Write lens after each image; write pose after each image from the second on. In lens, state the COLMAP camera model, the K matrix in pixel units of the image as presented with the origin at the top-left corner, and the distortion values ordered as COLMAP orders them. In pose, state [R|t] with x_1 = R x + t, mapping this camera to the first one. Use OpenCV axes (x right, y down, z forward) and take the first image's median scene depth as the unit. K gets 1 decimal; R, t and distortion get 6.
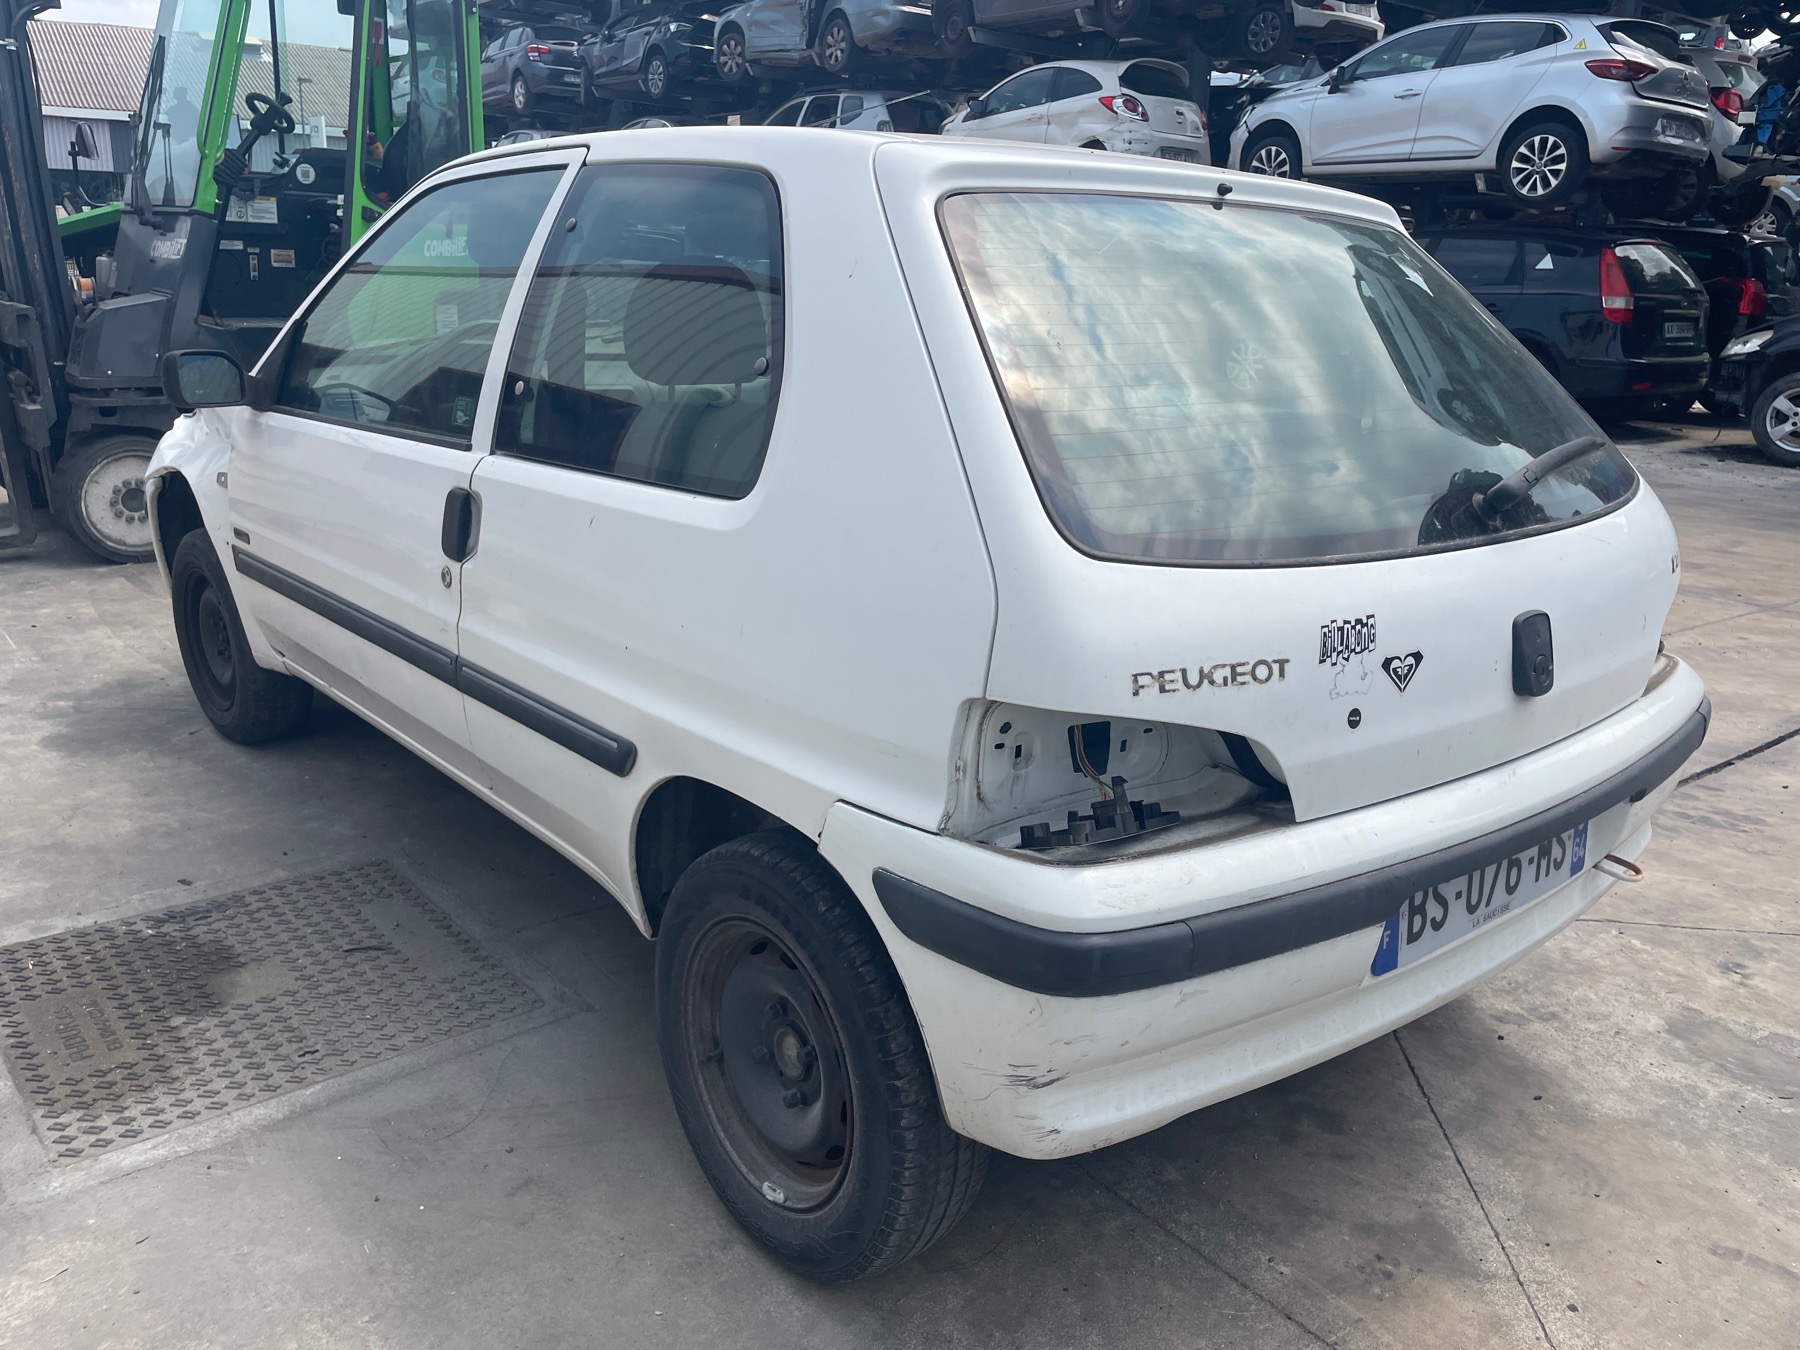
lens RADIAL K [[1368.3, 0, 908.0], [0, 1368.3, 670.8], [0, 0, 1]] dist [0.082259, -0.110621]
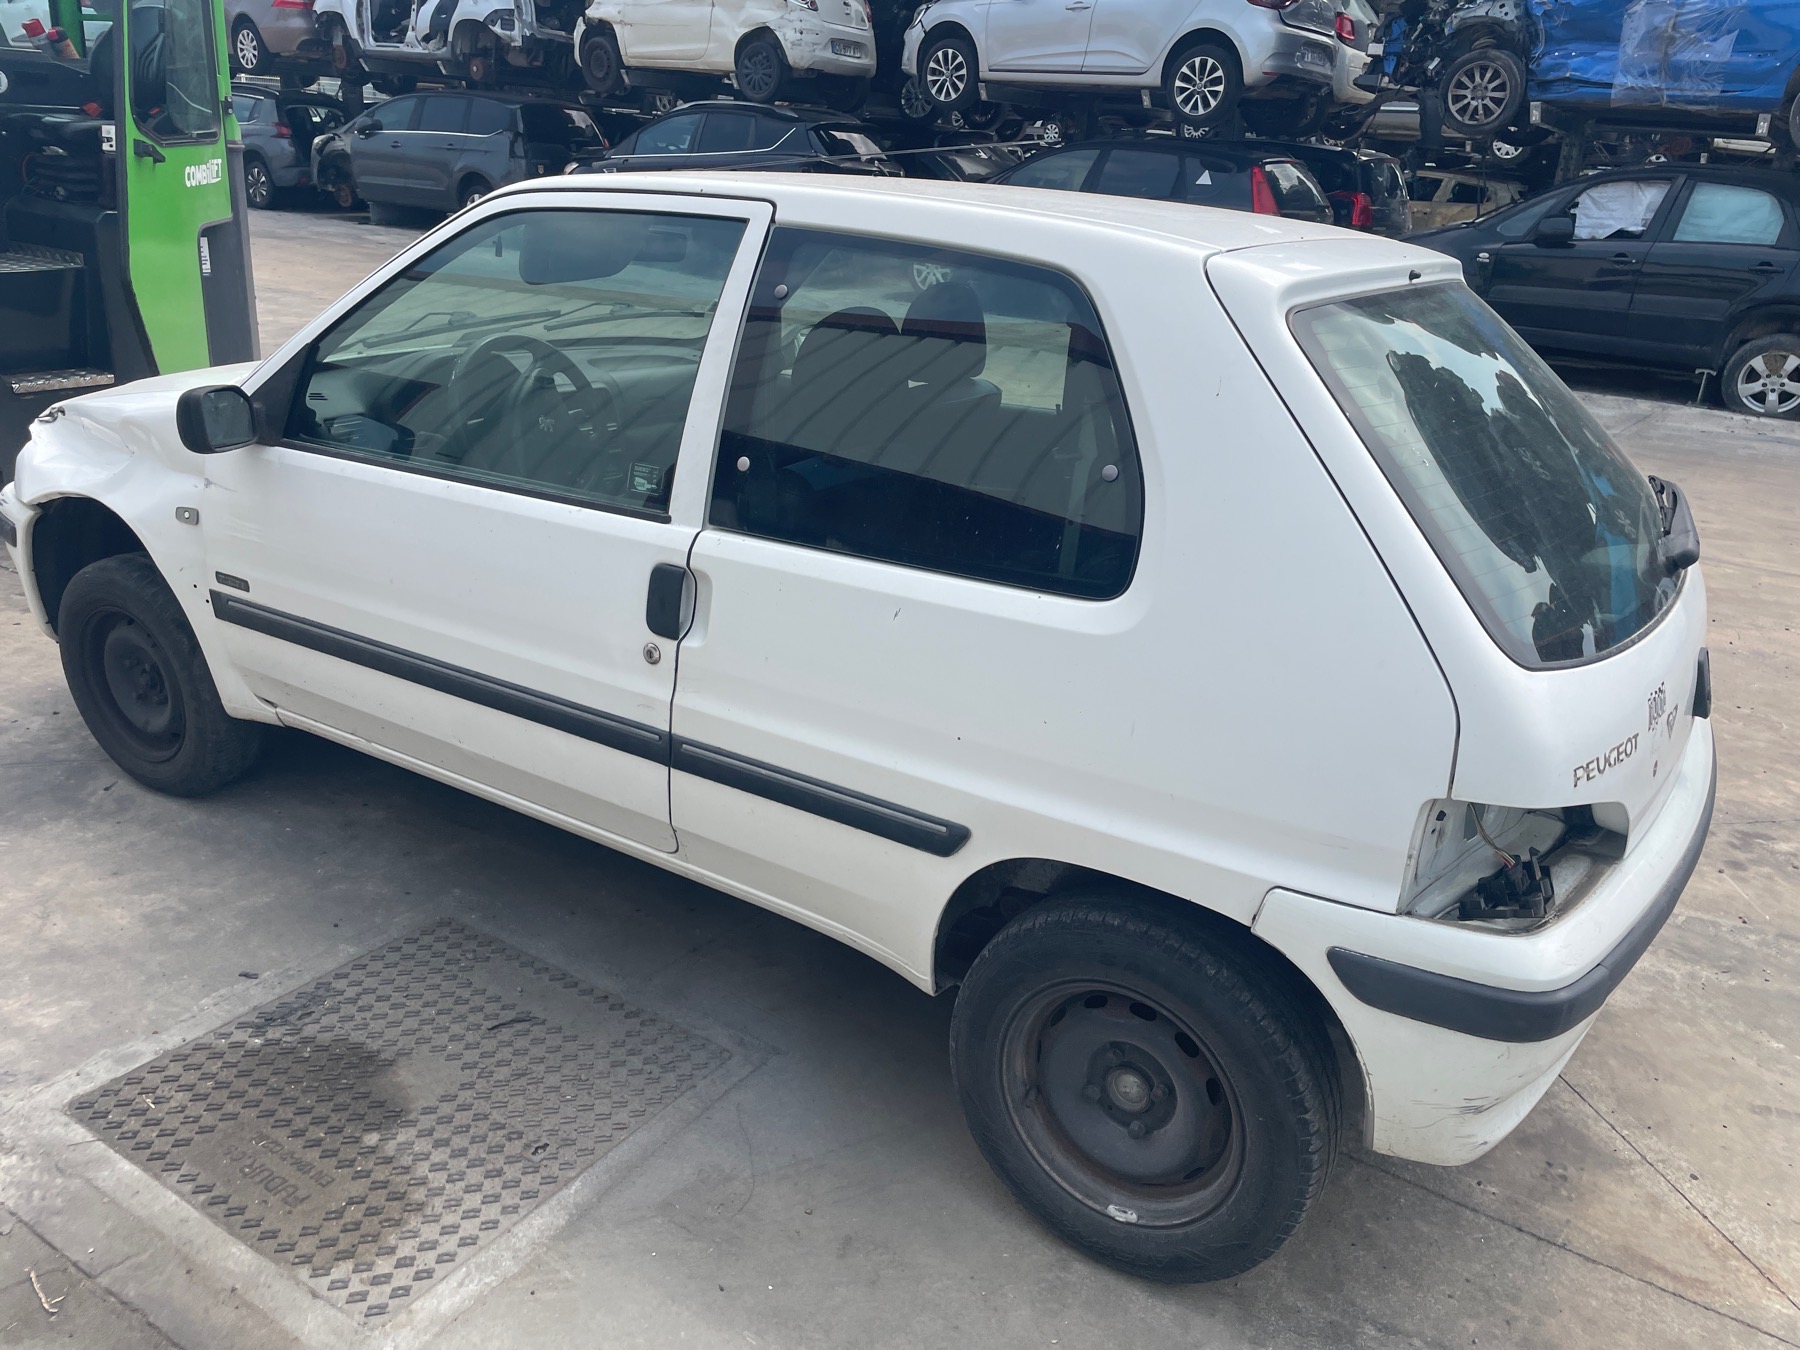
lens RADIAL K [[1368.3, 0, 908.0], [0, 1368.3, 670.8], [0, 0, 1]] dist [0.082259, -0.110621]
pose [[0.953328, -0.083767, 0.290085, -0.444617], [0.055804, 0.993076, 0.103374, -0.146138], [-0.296736, -0.082361, 0.951401, 0.024856]]
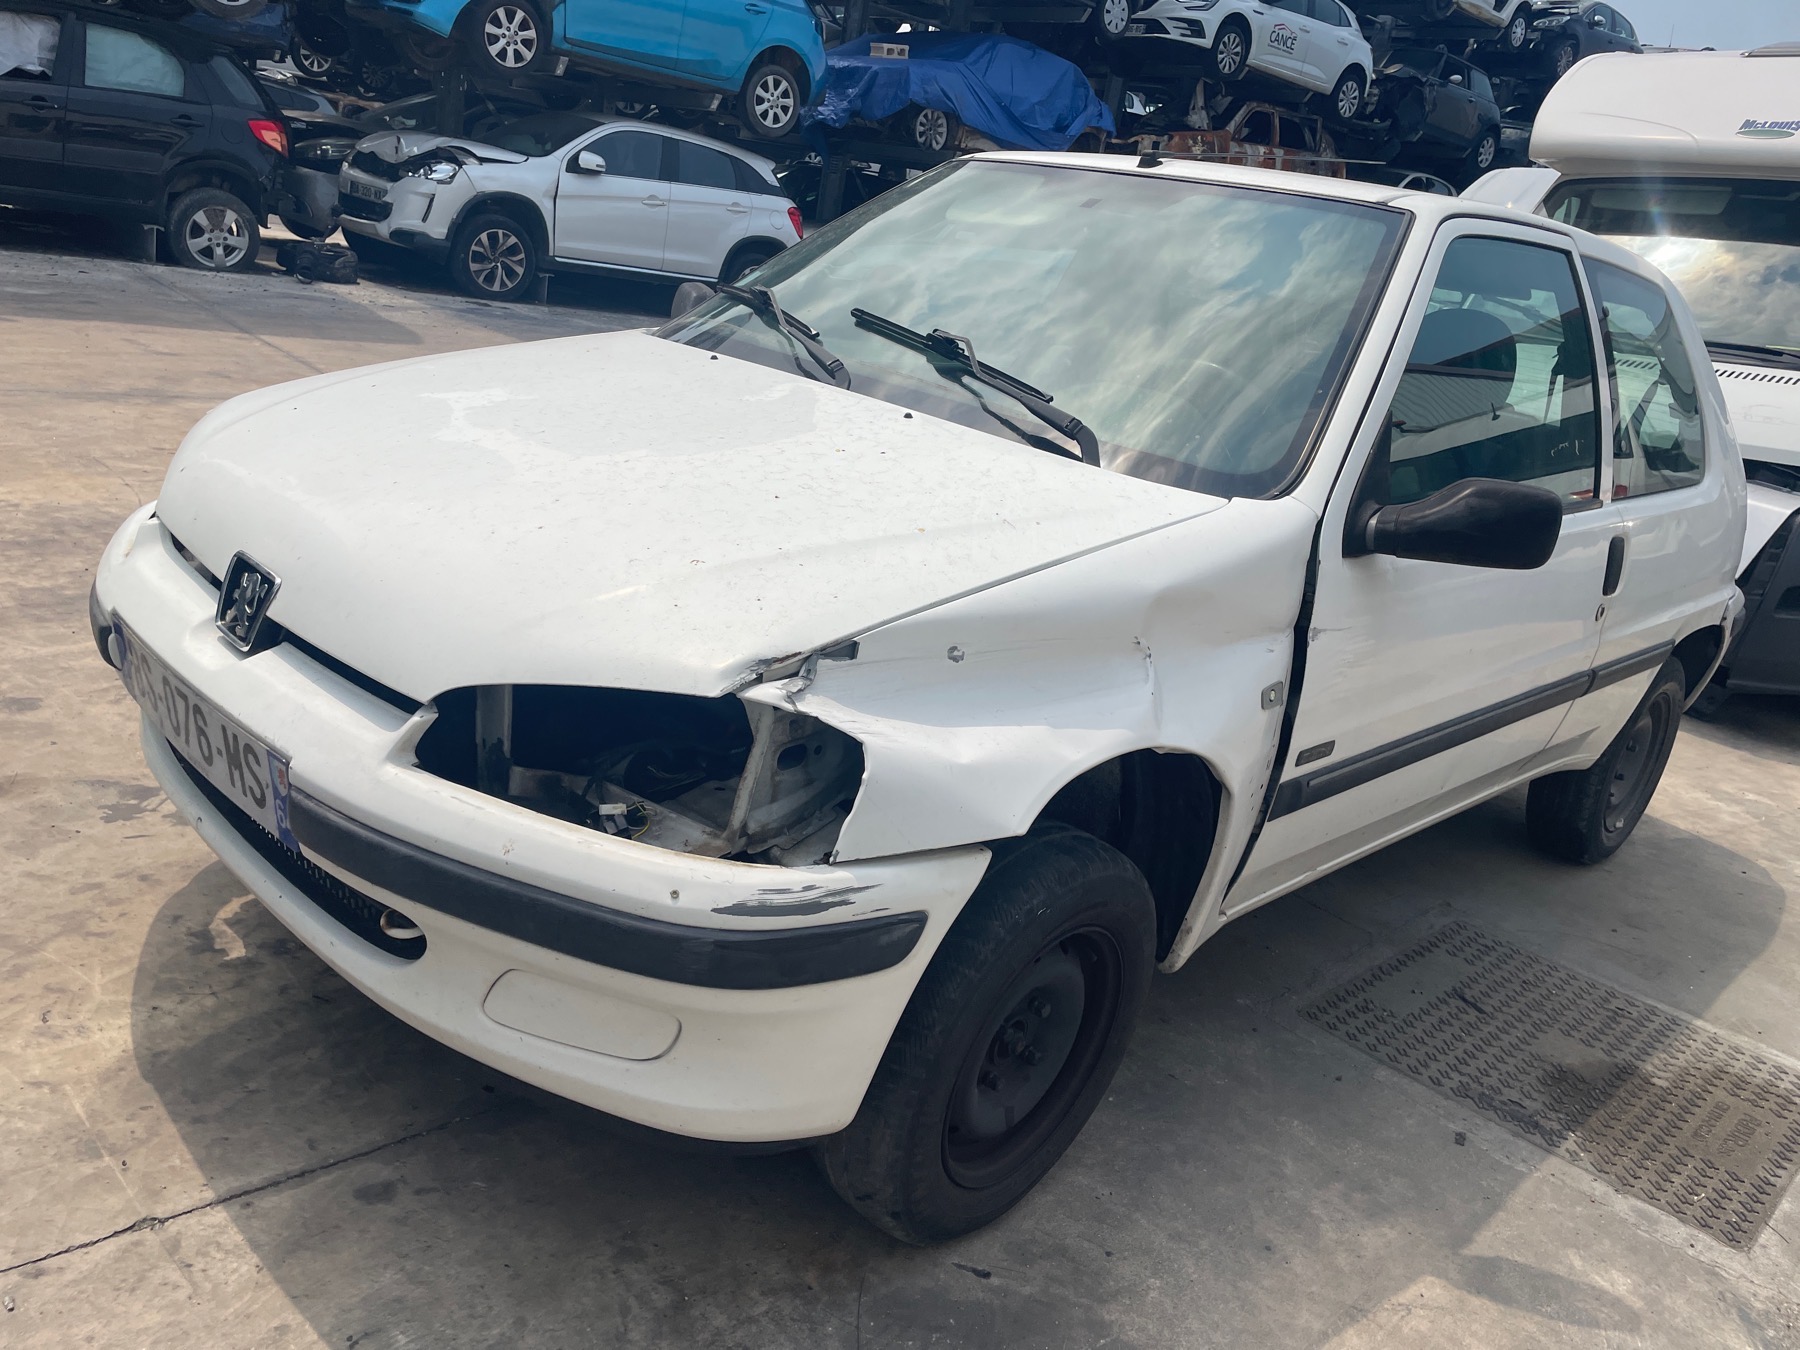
lens RADIAL K [[1364.7, 0, 891.3], [0, 1364.7, 683.5], [0, 0, 1]] dist [0.073502, -0.093494]
pose [[-0.082021, -0.362738, 0.928274, -1.430350], [0.113305, 0.921980, 0.370290, -0.530836], [-0.990169, 0.135550, -0.034522, 1.656796]]
